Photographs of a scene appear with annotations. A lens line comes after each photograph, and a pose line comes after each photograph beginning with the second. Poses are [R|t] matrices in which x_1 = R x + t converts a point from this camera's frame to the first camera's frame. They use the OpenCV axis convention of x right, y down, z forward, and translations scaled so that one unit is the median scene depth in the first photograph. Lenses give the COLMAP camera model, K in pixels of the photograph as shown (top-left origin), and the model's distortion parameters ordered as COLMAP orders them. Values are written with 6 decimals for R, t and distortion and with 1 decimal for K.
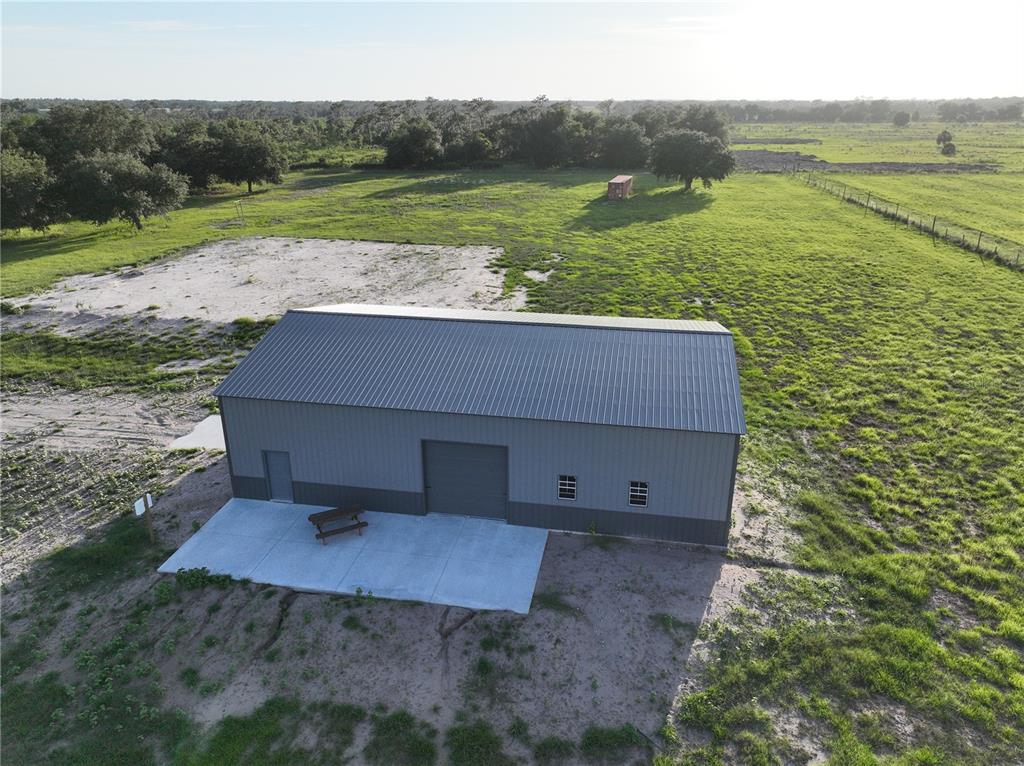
lens RADIAL K [[716.0, 0, 512.0], [0, 716.0, 383.0], [0, 0, 1]] dist [0.004836, 0.001762]
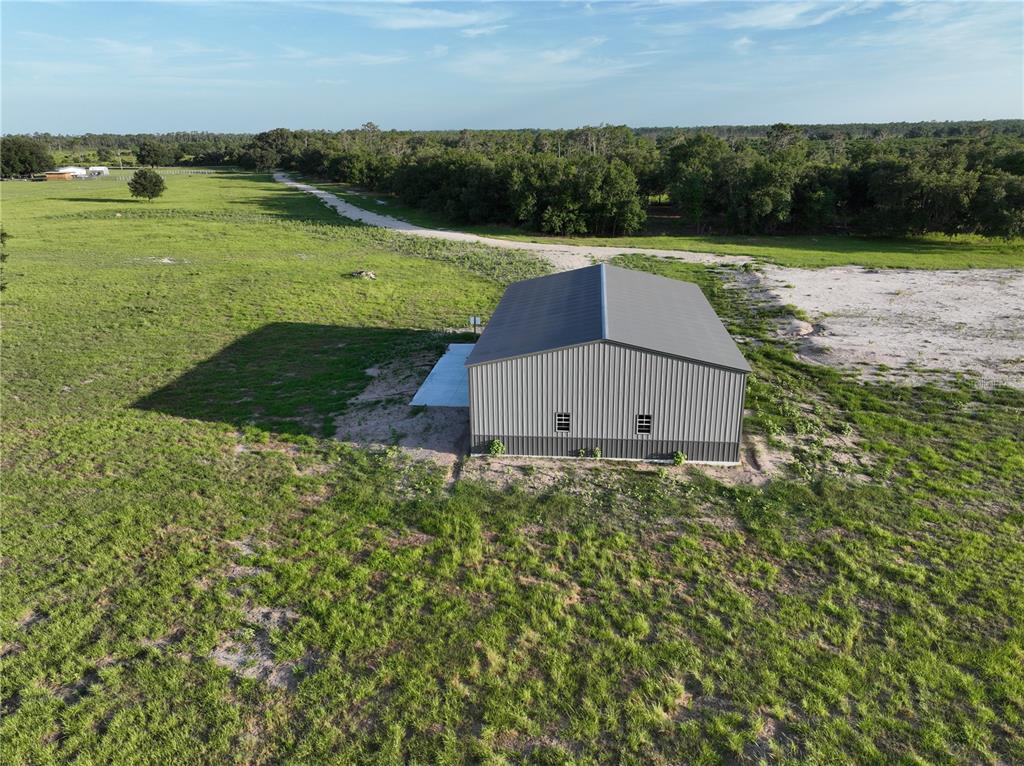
lens RADIAL K [[716.0, 0, 512.0], [0, 716.0, 383.0], [0, 0, 1]] dist [0.004836, 0.001762]
pose [[0.069333, 0.328070, -0.942106, 0.482314], [-0.347219, 0.893266, 0.285509, -0.096842], [0.935218, 0.307321, 0.175845, 0.244104]]
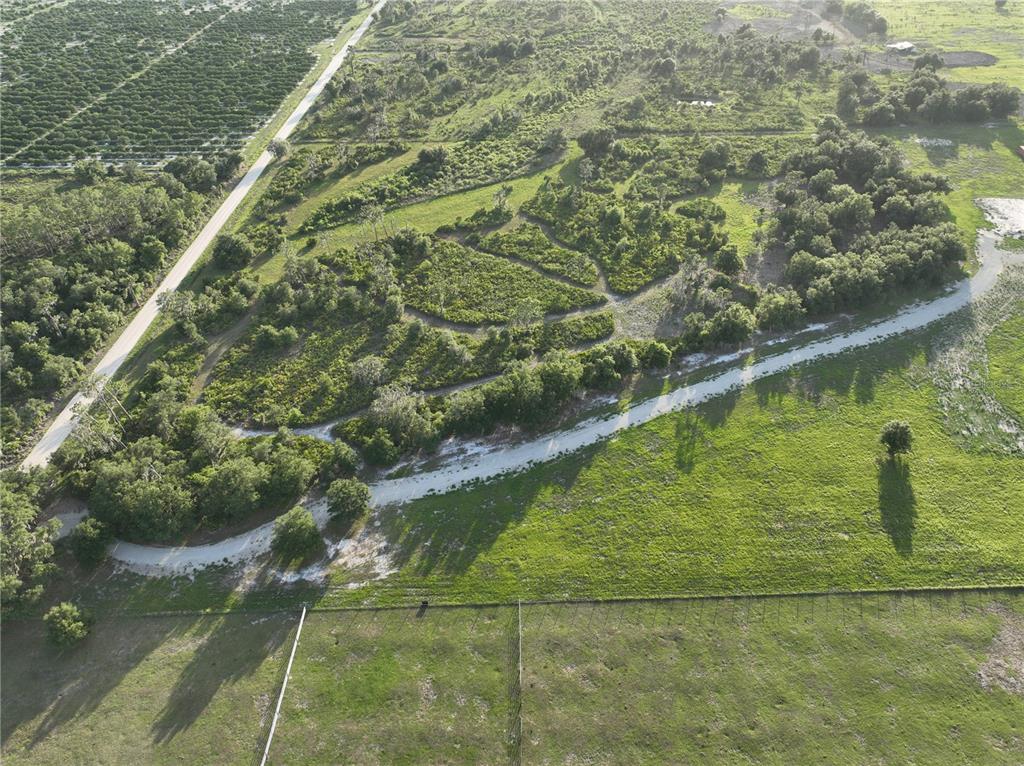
lens RADIAL K [[716.0, 0, 512.0], [0, 716.0, 383.0], [0, 0, 1]] dist [0.004836, 0.001762]
pose [[0.992212, -0.081571, 0.094139, -3.285016], [0.051607, 0.957037, 0.285337, -0.503639], [-0.113370, -0.278257, 0.953793, -2.601530]]
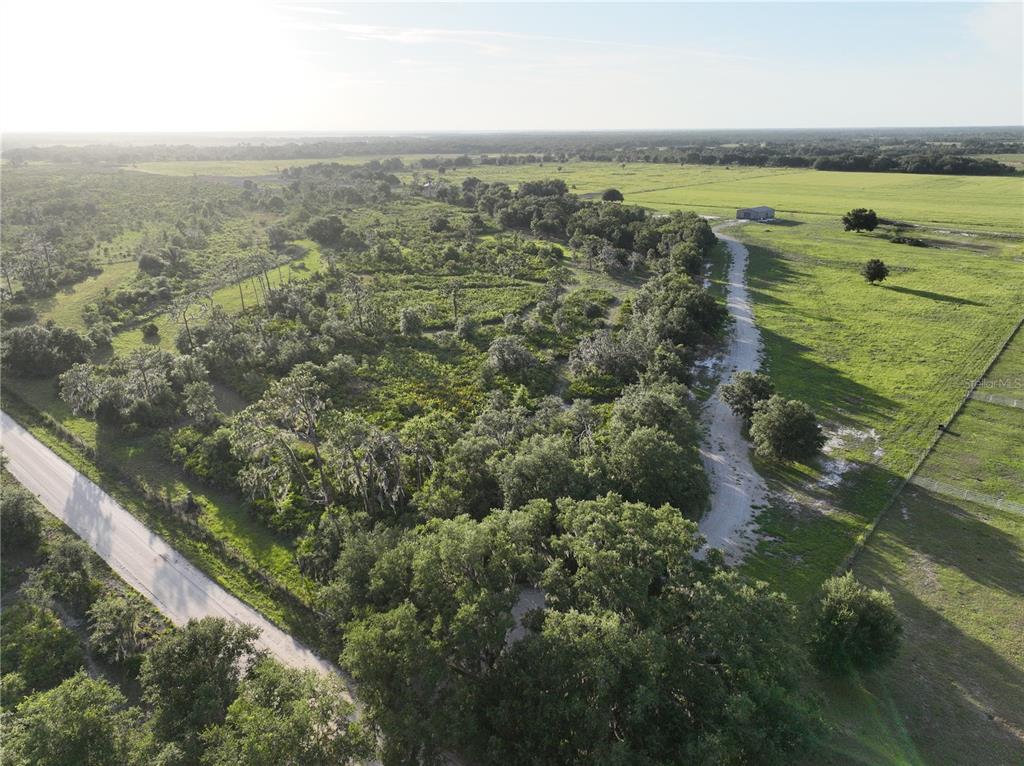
lens RADIAL K [[716.0, 0, 512.0], [0, 716.0, 383.0], [0, 0, 1]] dist [0.004836, 0.001762]
pose [[0.572074, -0.274431, 0.772928, -5.062087], [0.295617, 0.948016, 0.117799, 0.030229], [-0.765076, 0.161101, 0.623462, -1.216892]]
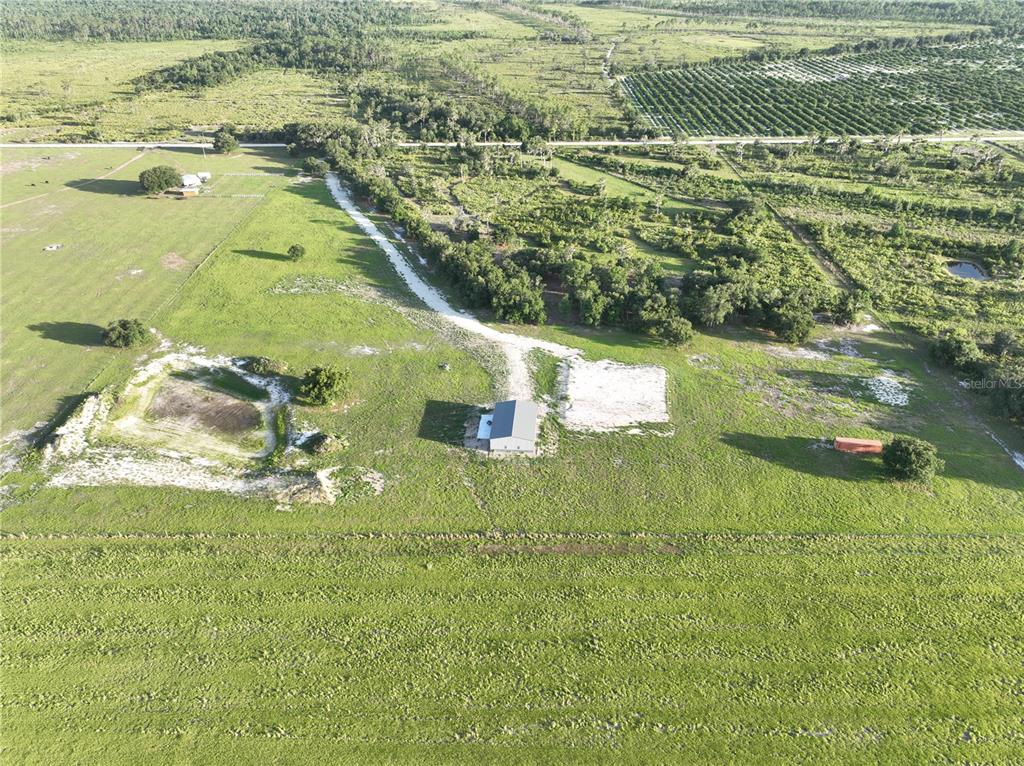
lens RADIAL K [[716.0, 0, 512.0], [0, 716.0, 383.0], [0, 0, 1]] dist [0.004836, 0.001762]
pose [[0.104755, 0.523709, -0.845432, 2.142960], [-0.350544, 0.814992, 0.461418, -1.341339], [0.930669, 0.248025, 0.268957, -0.369895]]
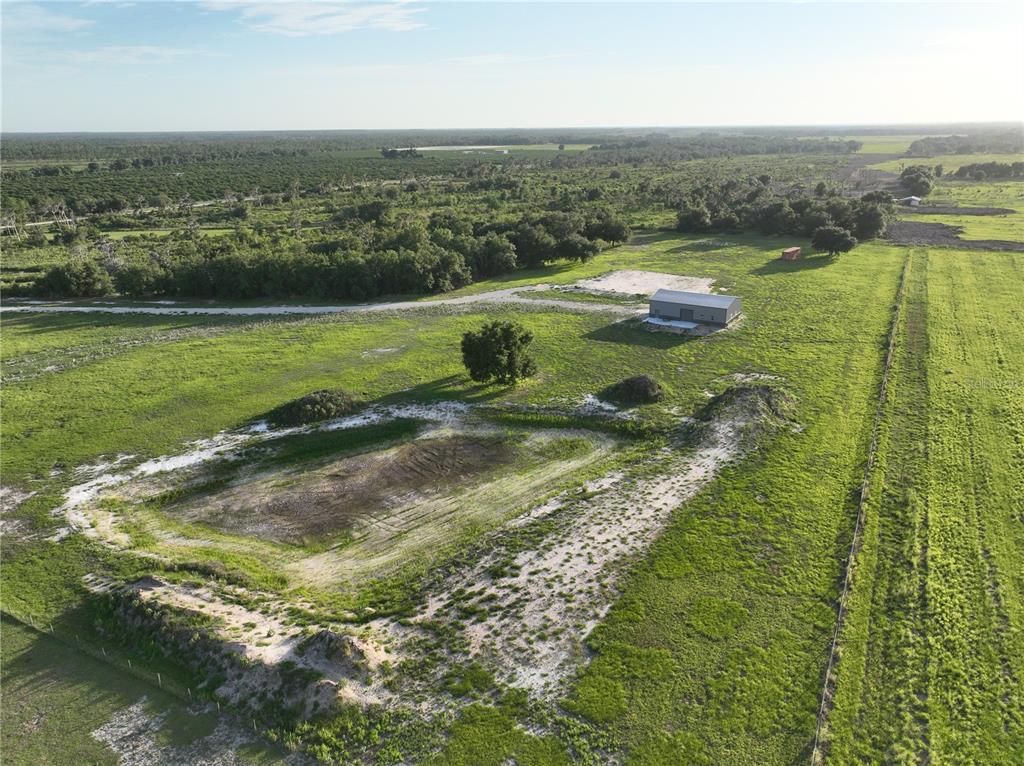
lens RADIAL K [[716.0, 0, 512.0], [0, 716.0, 383.0], [0, 0, 1]] dist [0.004836, 0.001762]
pose [[0.928321, 0.117101, -0.352855, 0.271473], [-0.126544, 0.991954, -0.003724, 0.317944], [0.349580, 0.048109, 0.935671, -1.840984]]
